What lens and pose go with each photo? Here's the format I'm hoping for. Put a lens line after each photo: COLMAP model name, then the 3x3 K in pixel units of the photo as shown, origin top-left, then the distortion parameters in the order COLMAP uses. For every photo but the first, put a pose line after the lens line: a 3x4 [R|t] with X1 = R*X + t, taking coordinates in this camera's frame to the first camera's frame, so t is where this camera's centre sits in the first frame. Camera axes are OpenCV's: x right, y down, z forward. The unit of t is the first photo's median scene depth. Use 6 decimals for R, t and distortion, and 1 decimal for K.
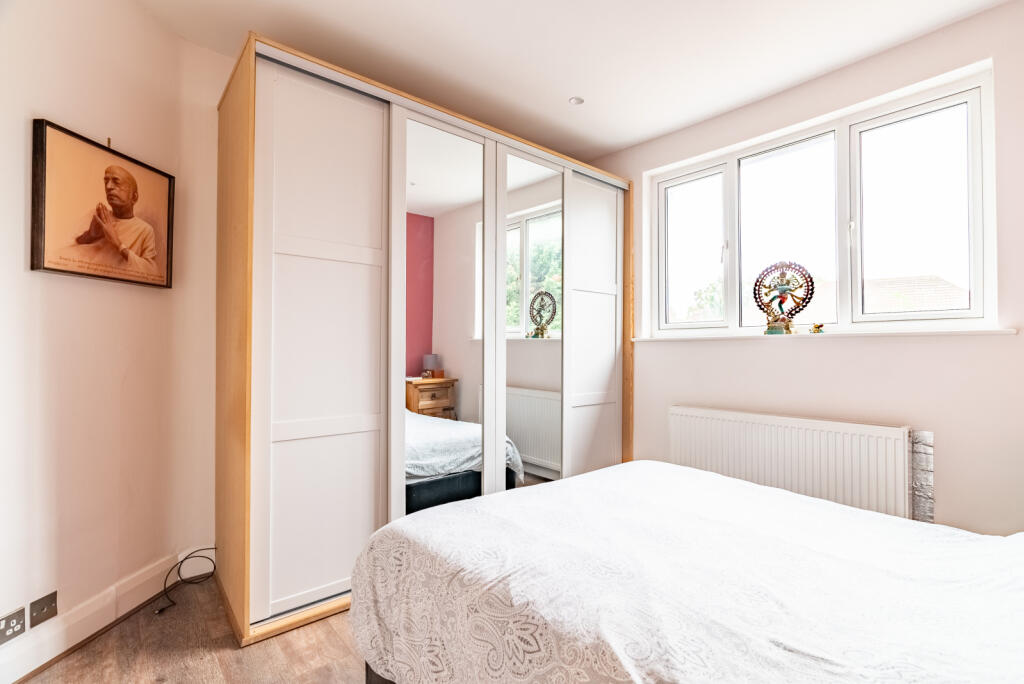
lens RADIAL K [[480.7, 0, 512.0], [0, 480.7, 342.0], [0, 0, 1]] dist [-0.005773, -0.000026]
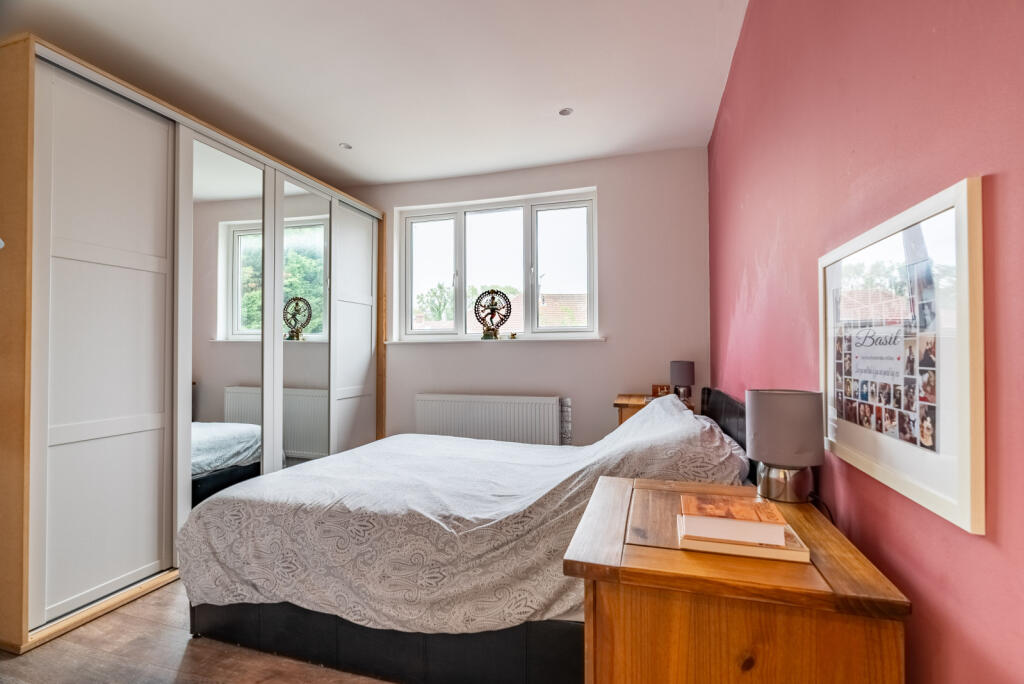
lens RADIAL K [[480.7, 0, 512.0], [0, 480.7, 342.0], [0, 0, 1]] dist [-0.005773, -0.000026]
pose [[0.845969, 0.002428, 0.533227, -0.164006], [-0.002279, 0.999997, -0.000938, -0.007027], [-0.533228, -0.000422, 0.845971, -0.265663]]
